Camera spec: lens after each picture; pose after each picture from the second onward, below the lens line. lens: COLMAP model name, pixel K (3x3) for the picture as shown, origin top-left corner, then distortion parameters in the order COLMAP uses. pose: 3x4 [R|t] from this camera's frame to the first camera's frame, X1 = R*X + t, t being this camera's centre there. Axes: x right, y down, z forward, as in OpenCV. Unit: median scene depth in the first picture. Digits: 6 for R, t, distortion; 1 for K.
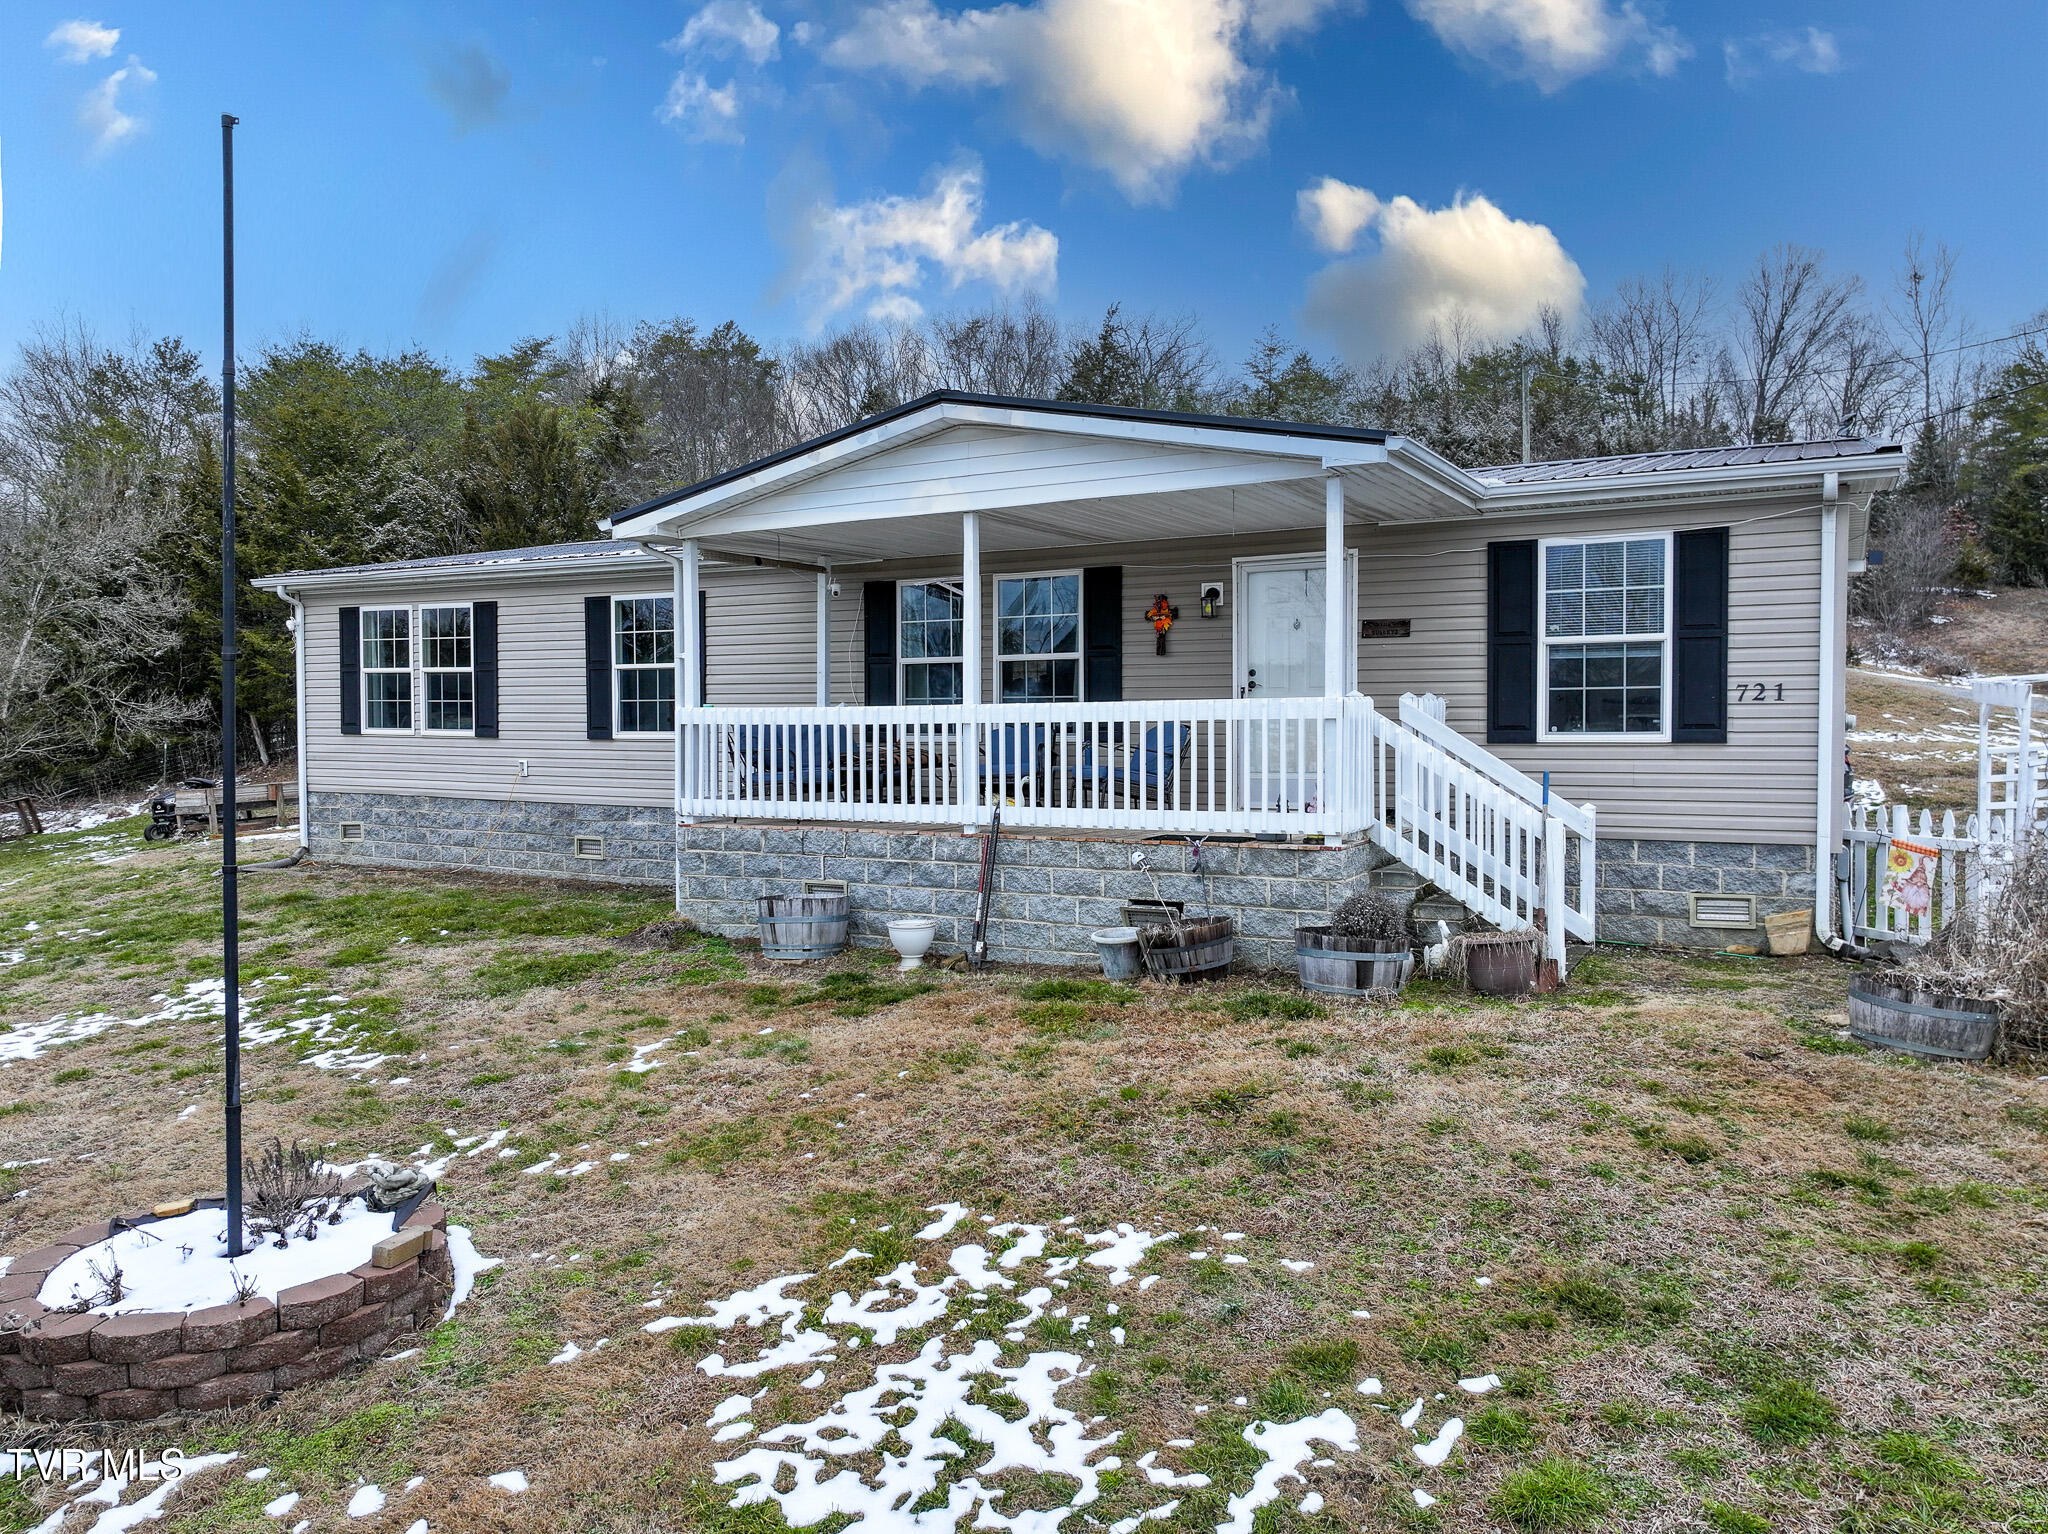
lens RADIAL K [[1443.7, 0, 1026.0], [0, 1443.7, 765.2], [0, 0, 1]] dist [0.003128, 0.009411]
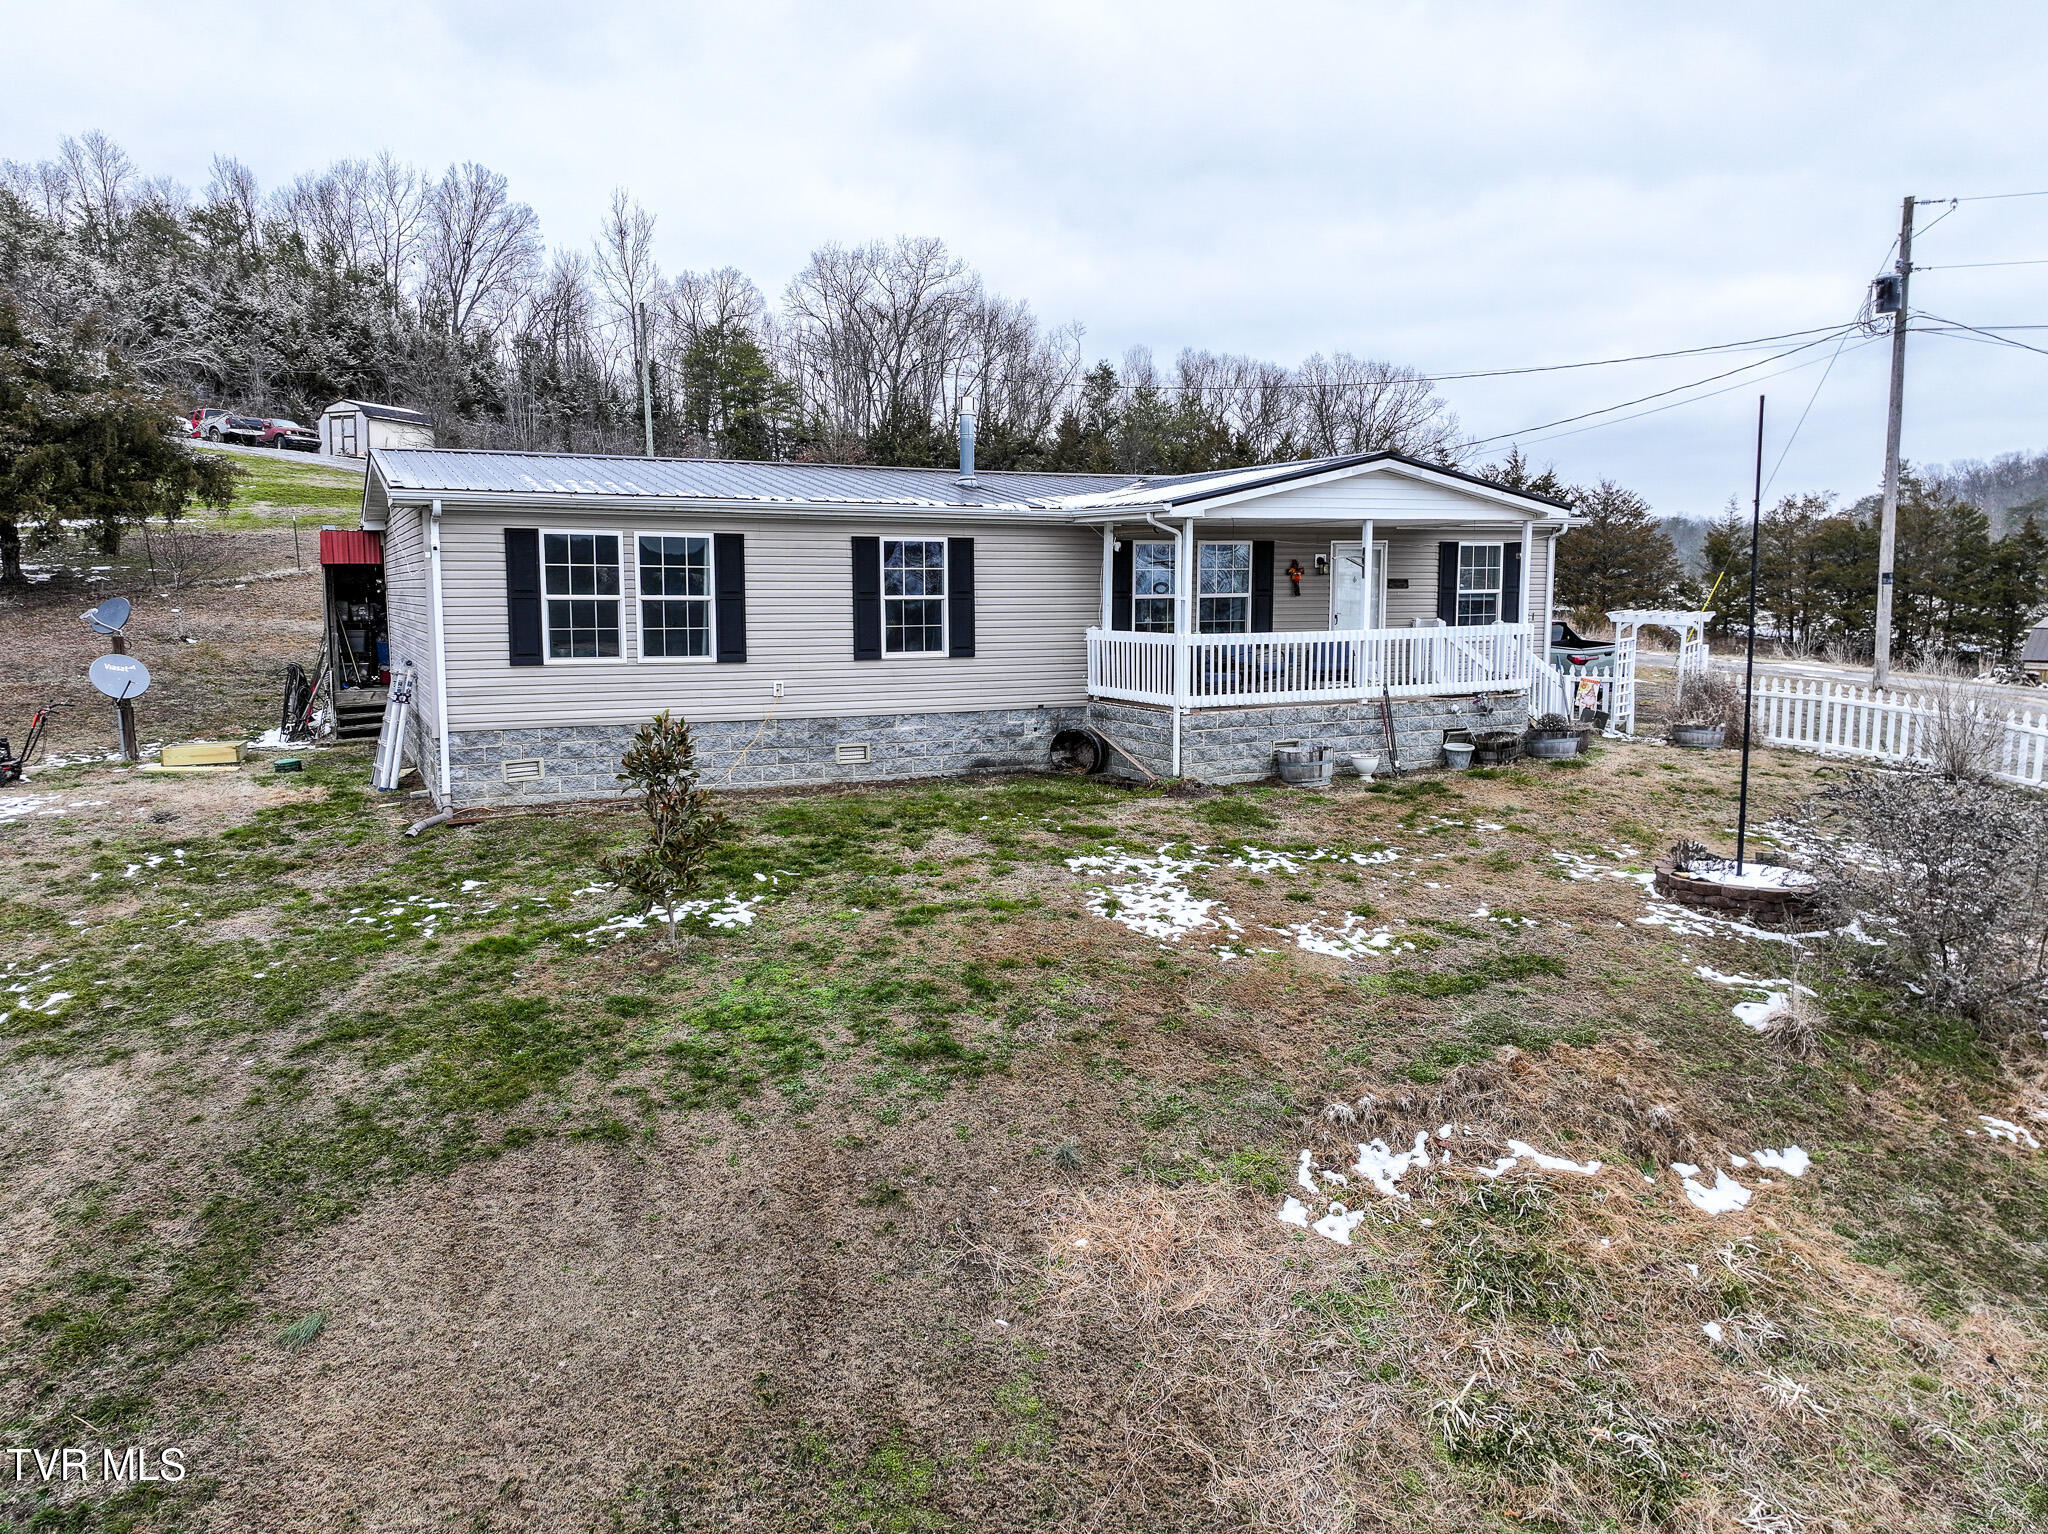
lens RADIAL K [[1443.7, 0, 1014.7], [0, 1443.7, 758.9], [0, 0, 1]] dist [0.003128, 0.009411]
pose [[0.575877, -0.095372, 0.811955, -1.660926], [0.031788, 0.995033, 0.094331, -0.062465], [-0.816918, -0.028512, 0.576048, 0.321154]]
